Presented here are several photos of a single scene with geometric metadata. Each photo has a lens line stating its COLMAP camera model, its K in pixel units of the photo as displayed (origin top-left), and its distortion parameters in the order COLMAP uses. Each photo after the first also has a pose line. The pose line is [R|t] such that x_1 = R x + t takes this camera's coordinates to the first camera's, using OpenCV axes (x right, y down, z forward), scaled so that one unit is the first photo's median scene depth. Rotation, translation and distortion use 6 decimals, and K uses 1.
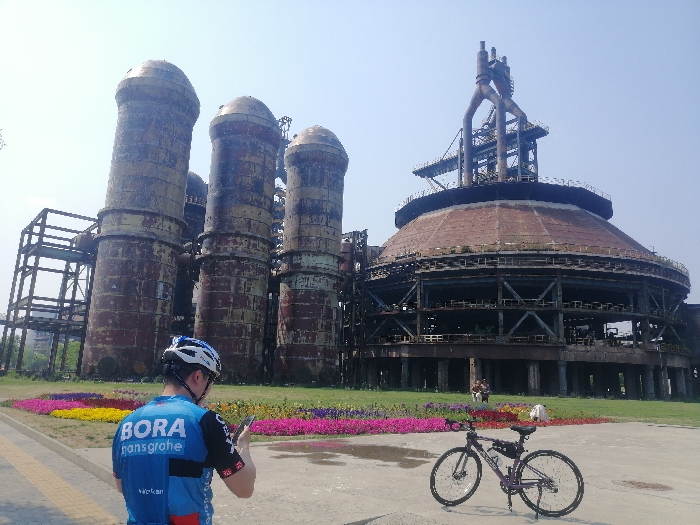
lens RADIAL K [[528.6, 0, 348.8], [0, 528.6, 265.3], [0, 0, 1]] dist [0.001885, -0.025071]
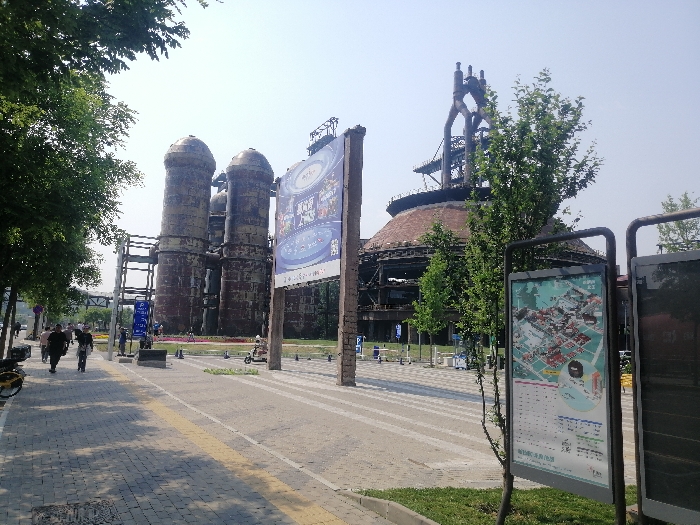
lens RADIAL K [[528.6, 0, 349.9], [0, 528.6, 265.7], [0, 0, 1]] dist [0.001885, -0.025071]
pose [[0.977578, -0.025171, -0.209064, 0.362965], [0.040730, 0.996683, 0.070453, -0.076994], [0.206598, -0.077389, 0.975361, -0.399559]]
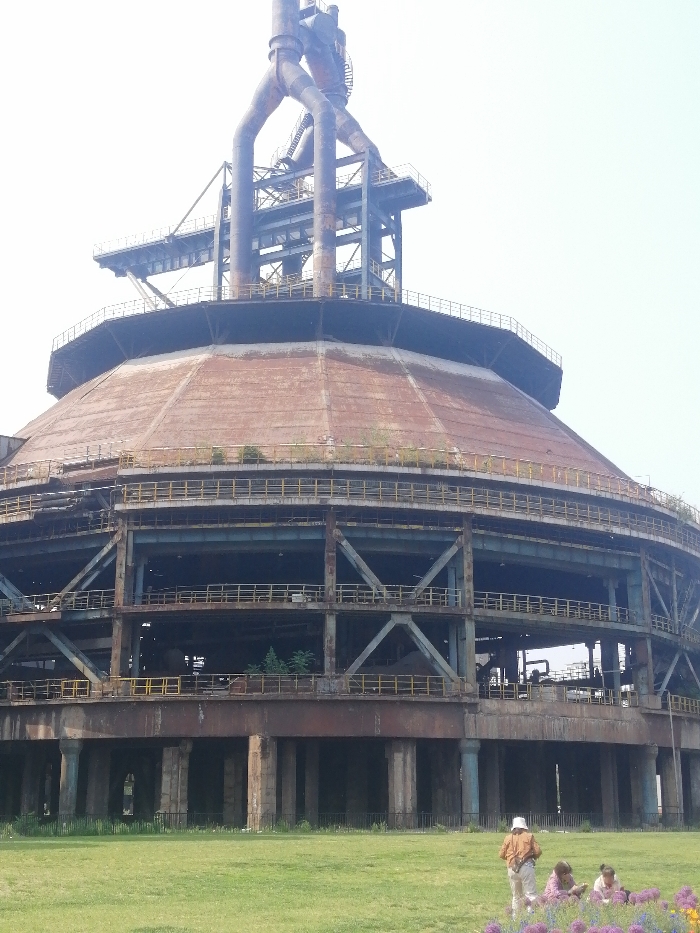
lens RADIAL K [[1258.7, 0, 351.3], [0, 1258.7, 471.7], [0, 0, 1]] dist [0.073319, 0.000000]
pose [[0.935746, 0.053441, 0.348602, -0.031195], [-0.041861, 0.998295, -0.040674, 0.016624], [-0.350181, 0.023468, 0.936388, 0.103695]]
